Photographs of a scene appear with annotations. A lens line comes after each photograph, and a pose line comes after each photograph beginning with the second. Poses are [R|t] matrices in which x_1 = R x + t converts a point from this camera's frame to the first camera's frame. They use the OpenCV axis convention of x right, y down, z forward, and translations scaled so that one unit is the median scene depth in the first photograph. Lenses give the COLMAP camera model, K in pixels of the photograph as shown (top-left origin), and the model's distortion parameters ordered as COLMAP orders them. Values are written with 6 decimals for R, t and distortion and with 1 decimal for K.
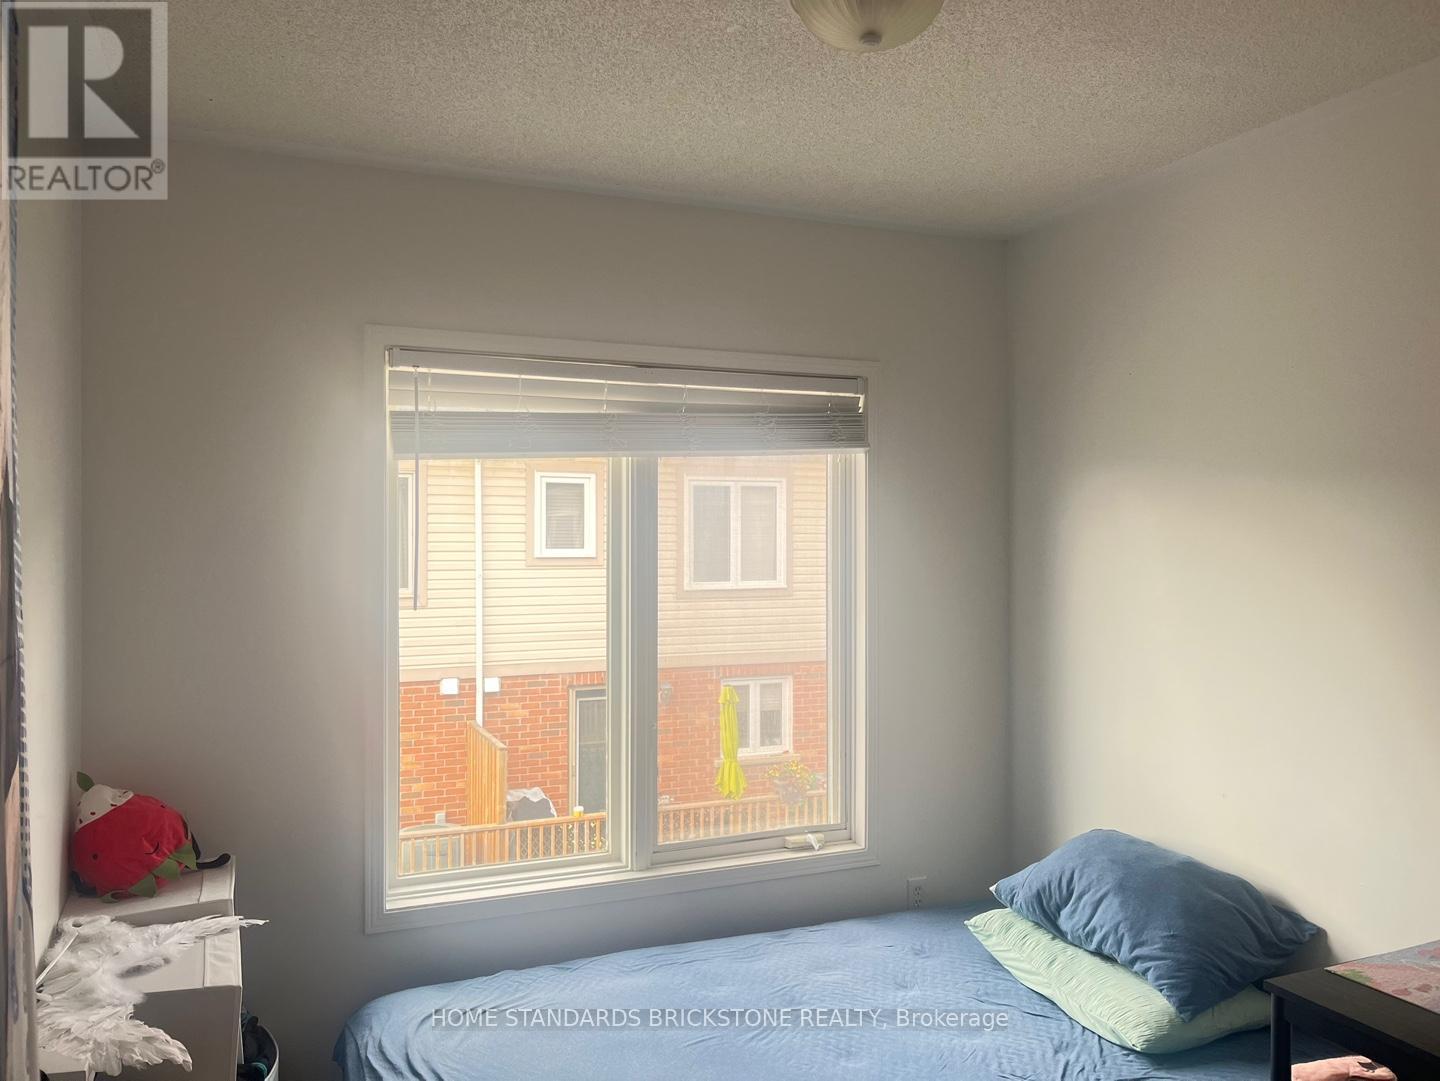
lens RADIAL K [[1071.9, 0, 720.0], [0, 1071.9, 540.5], [0, 0, 1]] dist [0.071345, -0.091421]
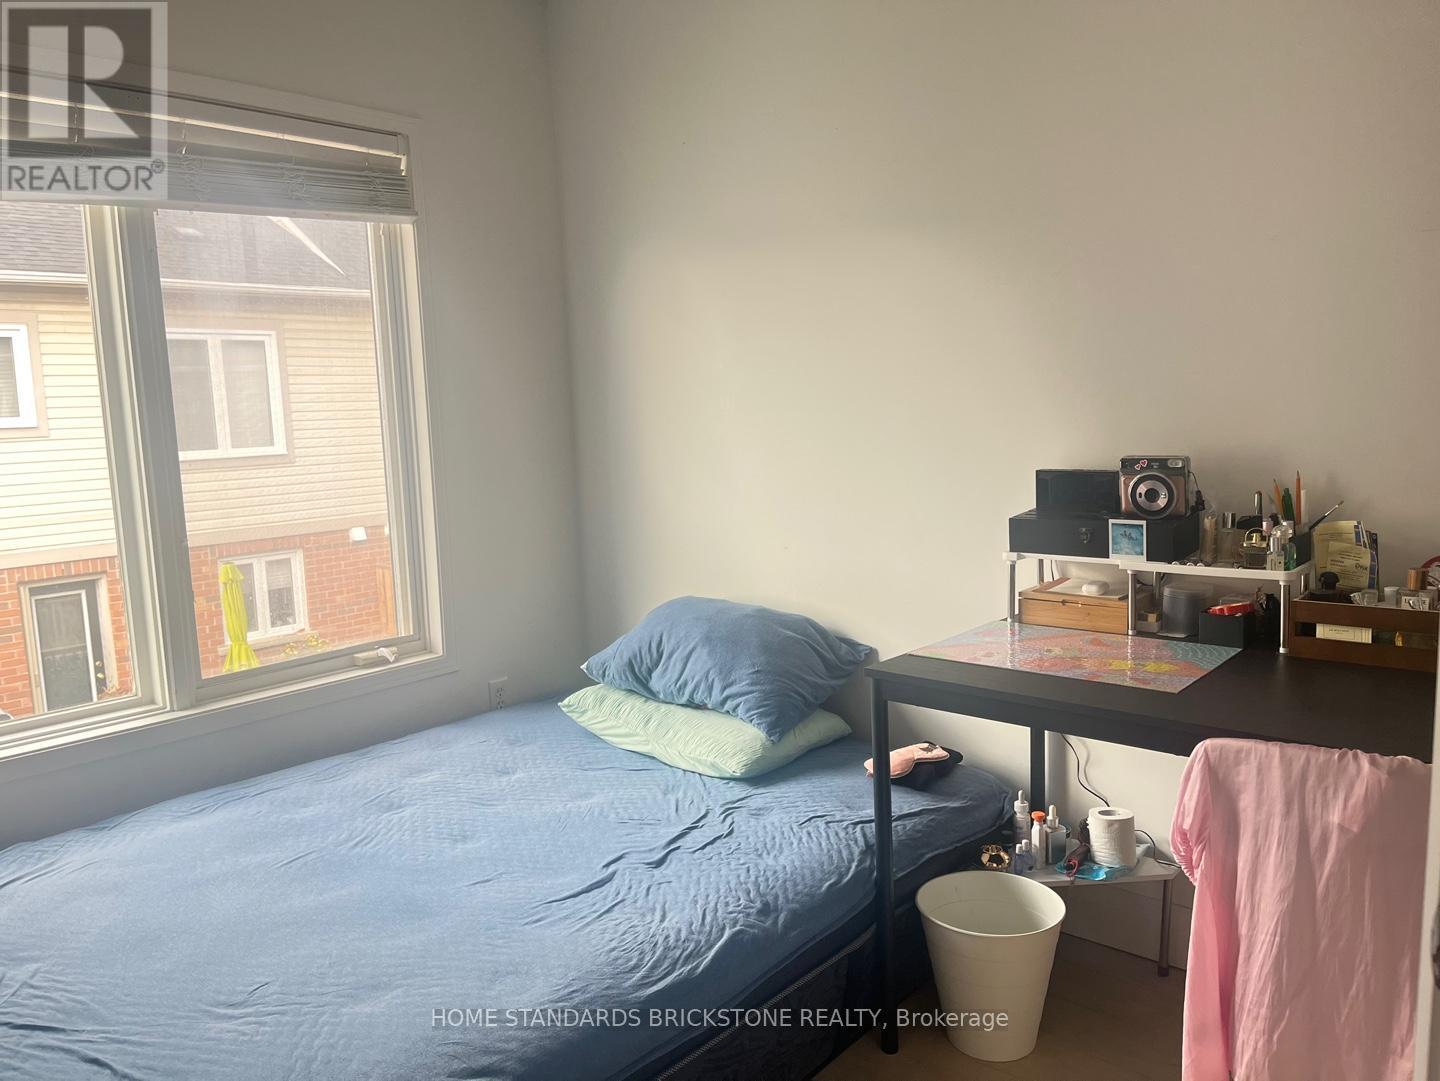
lens RADIAL K [[1072.0, 0, 720.0], [0, 1072.0, 540.5], [0, 0, 1]] dist [0.071013, -0.113506]
pose [[0.897942, -0.088523, 0.431119, -0.054551], [0.038019, 0.991503, 0.124402, 0.092591], [-0.438469, -0.095315, 0.893678, 0.075036]]
